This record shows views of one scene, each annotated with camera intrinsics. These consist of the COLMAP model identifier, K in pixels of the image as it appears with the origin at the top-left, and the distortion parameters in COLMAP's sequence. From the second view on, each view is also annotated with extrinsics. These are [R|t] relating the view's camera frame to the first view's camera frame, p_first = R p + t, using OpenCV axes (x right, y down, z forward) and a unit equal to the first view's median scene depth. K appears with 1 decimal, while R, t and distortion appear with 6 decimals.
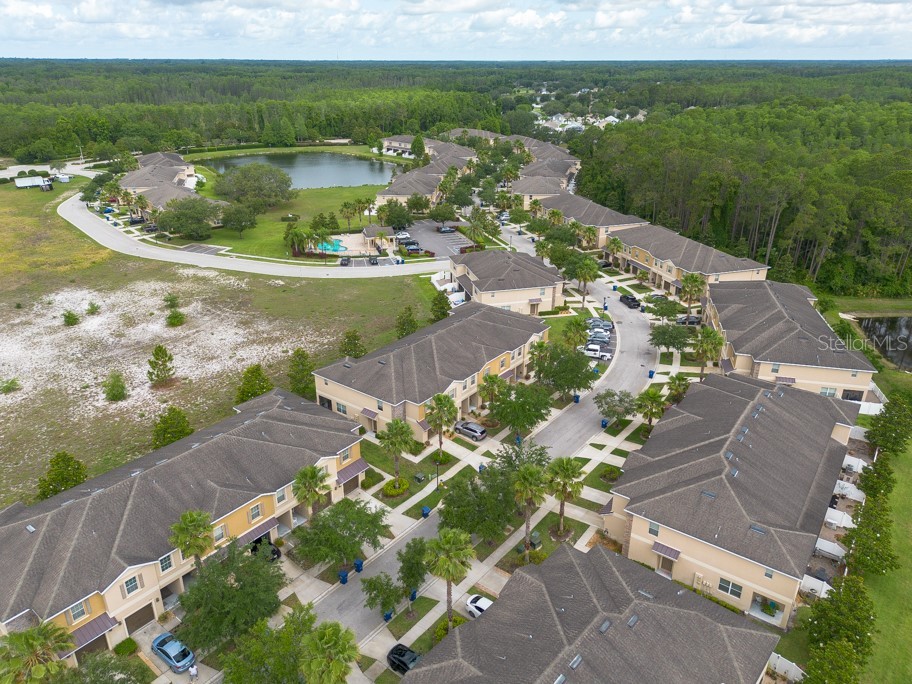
lens RADIAL K [[650.6, 0, 458.4], [0, 650.6, 338.0], [0, 0, 1]] dist [0.075604, -0.065634]
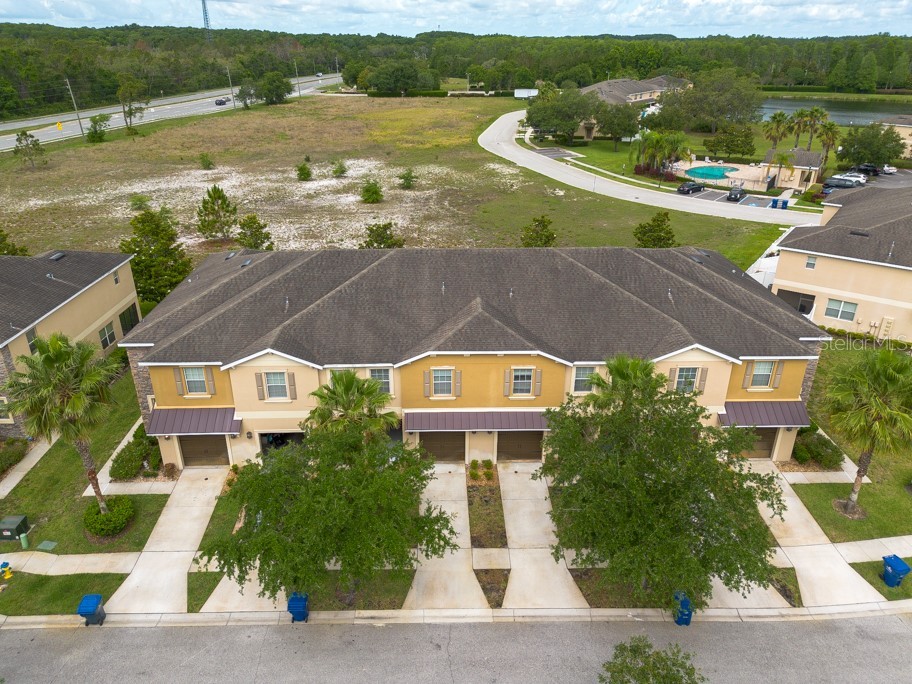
lens RADIAL K [[650.6, 0, 458.4], [0, 650.6, 338.0], [0, 0, 1]] dist [0.075604, -0.065634]
pose [[0.629787, 0.320343, -0.707636, 0.210927], [-0.306682, 0.939535, 0.152378, -0.017556], [0.713662, 0.121053, 0.689951, 0.555680]]
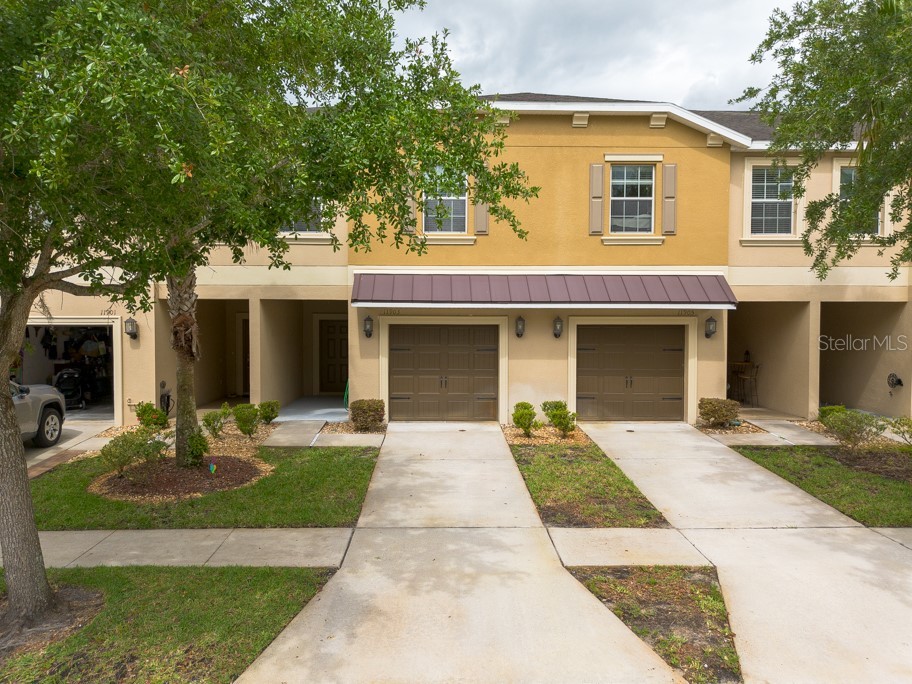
lens RADIAL K [[650.6, 0, 458.4], [0, 650.6, 338.0], [0, 0, 1]] dist [0.075604, -0.065634]
pose [[0.627644, 0.016522, -0.778325, 0.118800], [-0.308358, 0.923280, -0.229062, 0.086755], [0.714827, 0.383772, 0.584586, 0.676284]]
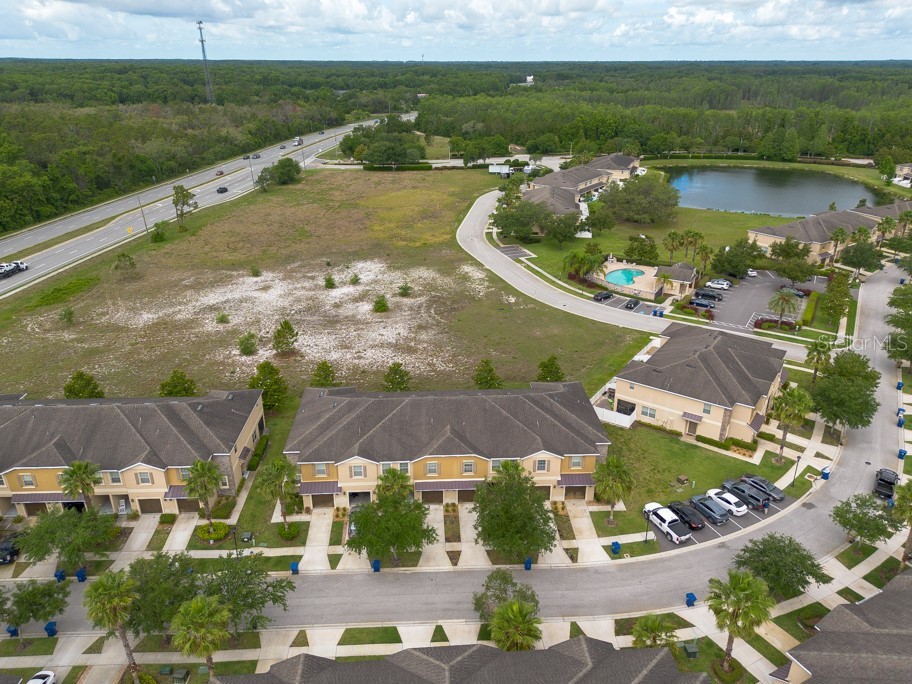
lens RADIAL K [[650.6, 0, 458.4], [0, 650.6, 338.0], [0, 0, 1]] dist [0.075604, -0.065634]
pose [[0.647448, 0.297329, -0.701717, 0.412571], [-0.299027, 0.946029, 0.124947, -0.146254], [0.700995, 0.128935, 0.701414, 0.331244]]
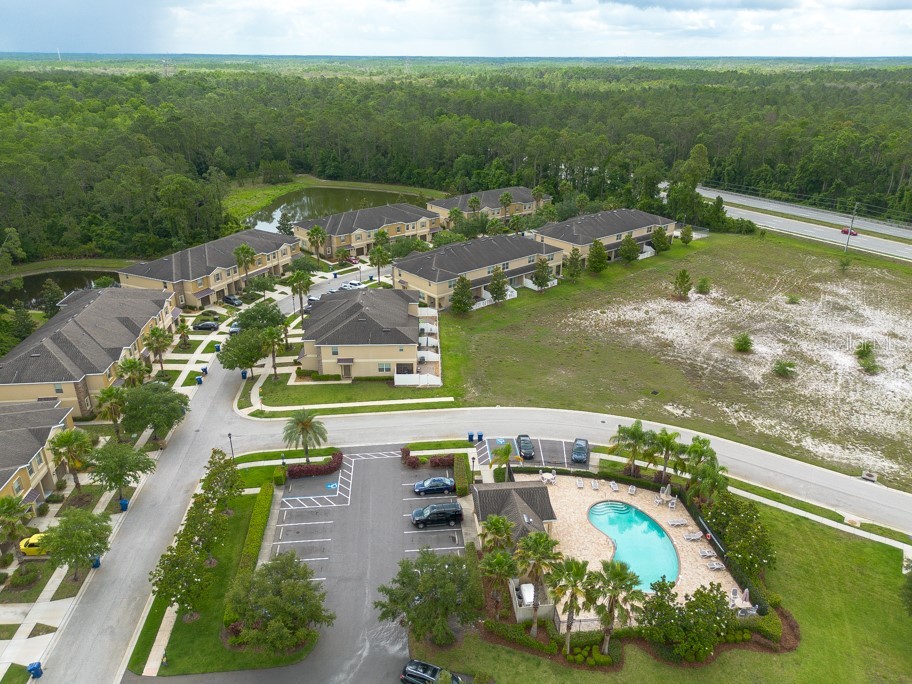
lens RADIAL K [[650.6, 0, 458.4], [0, 650.6, 338.0], [0, 0, 1]] dist [0.075604, -0.065634]
pose [[-0.977384, -0.082058, 0.194900, -0.215338], [0.082873, 0.699296, 0.710012, -0.695406], [-0.194555, 0.710106, -0.676681, 1.644047]]
